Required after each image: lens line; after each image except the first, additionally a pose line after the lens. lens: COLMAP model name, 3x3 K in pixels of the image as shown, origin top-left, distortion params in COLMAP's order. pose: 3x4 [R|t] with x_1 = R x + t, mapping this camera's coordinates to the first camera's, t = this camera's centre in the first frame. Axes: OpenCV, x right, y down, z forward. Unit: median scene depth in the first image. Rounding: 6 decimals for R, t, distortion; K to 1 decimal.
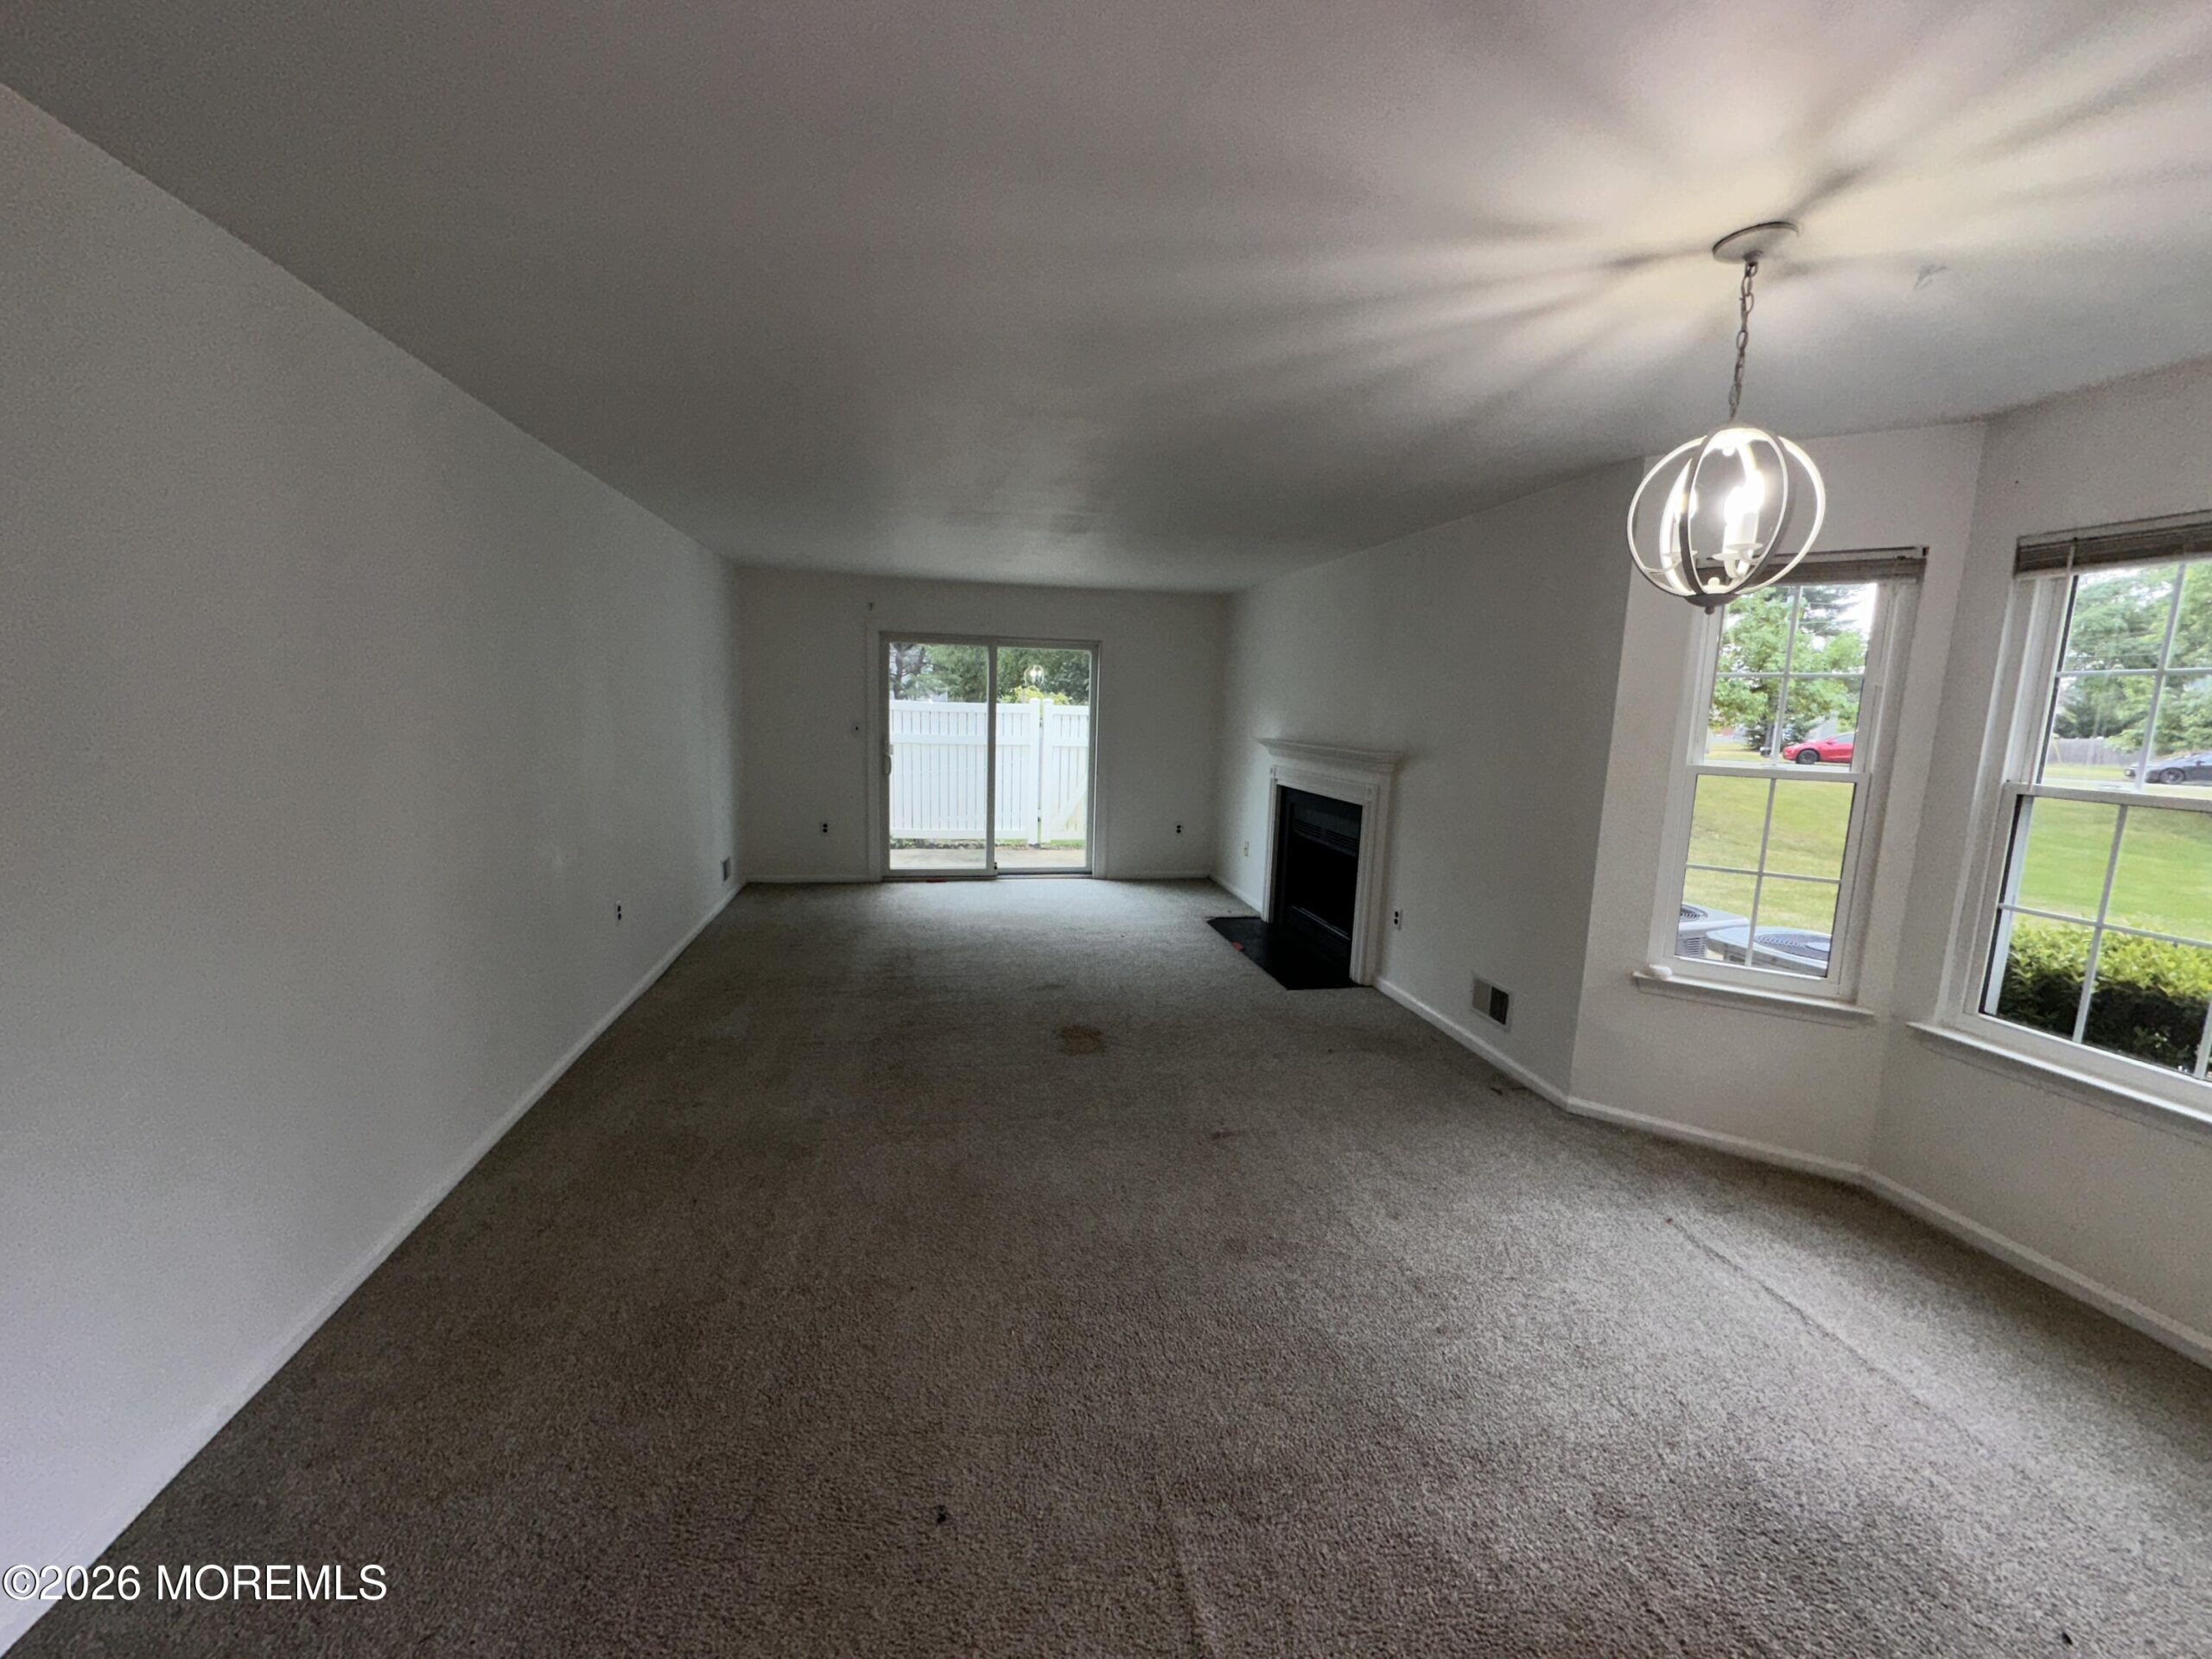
lens RADIAL K [[888.0, 0, 1103.9], [0, 888.0, 822.5], [0, 0, 1]] dist [-0.006443, -0.000094]
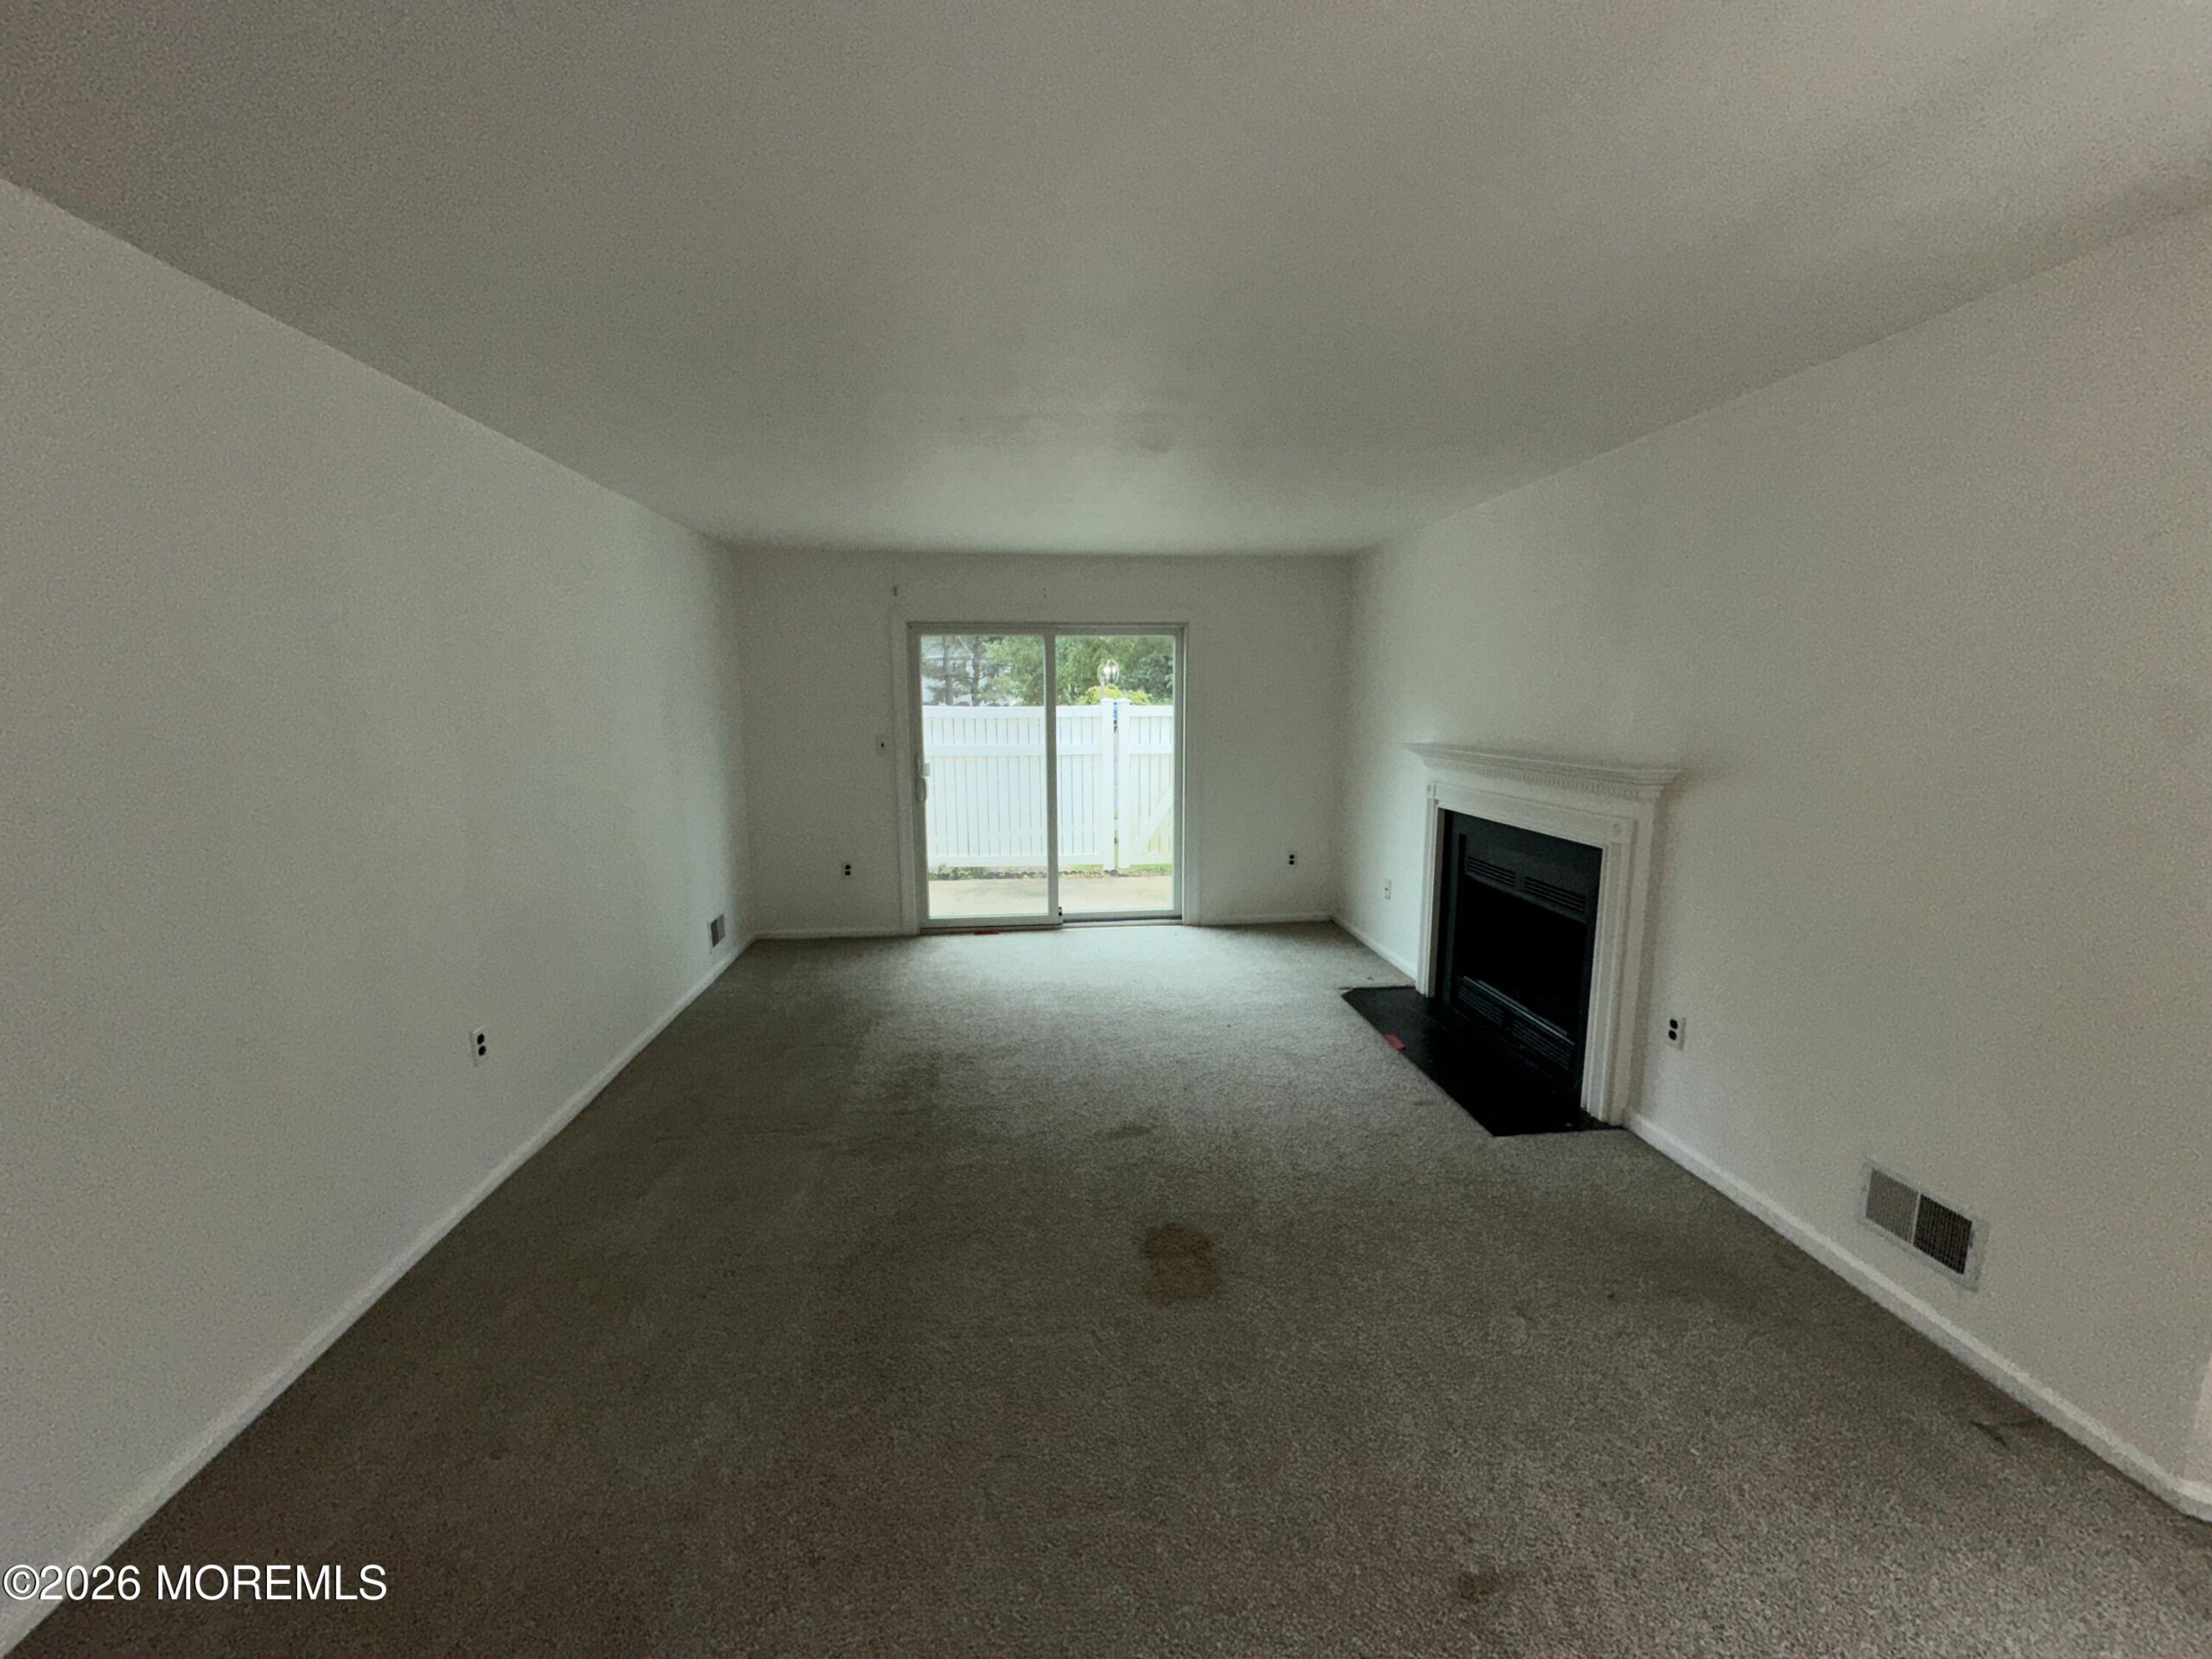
lens RADIAL K [[888.0, 0, 1103.9], [0, 888.0, 822.5], [0, 0, 1]] dist [-0.006443, -0.000094]
pose [[0.995416, -0.022907, -0.092857, -0.008783], [0.023214, 0.999728, 0.002225, -0.038031], [0.092781, -0.004370, 0.995677, 0.253114]]
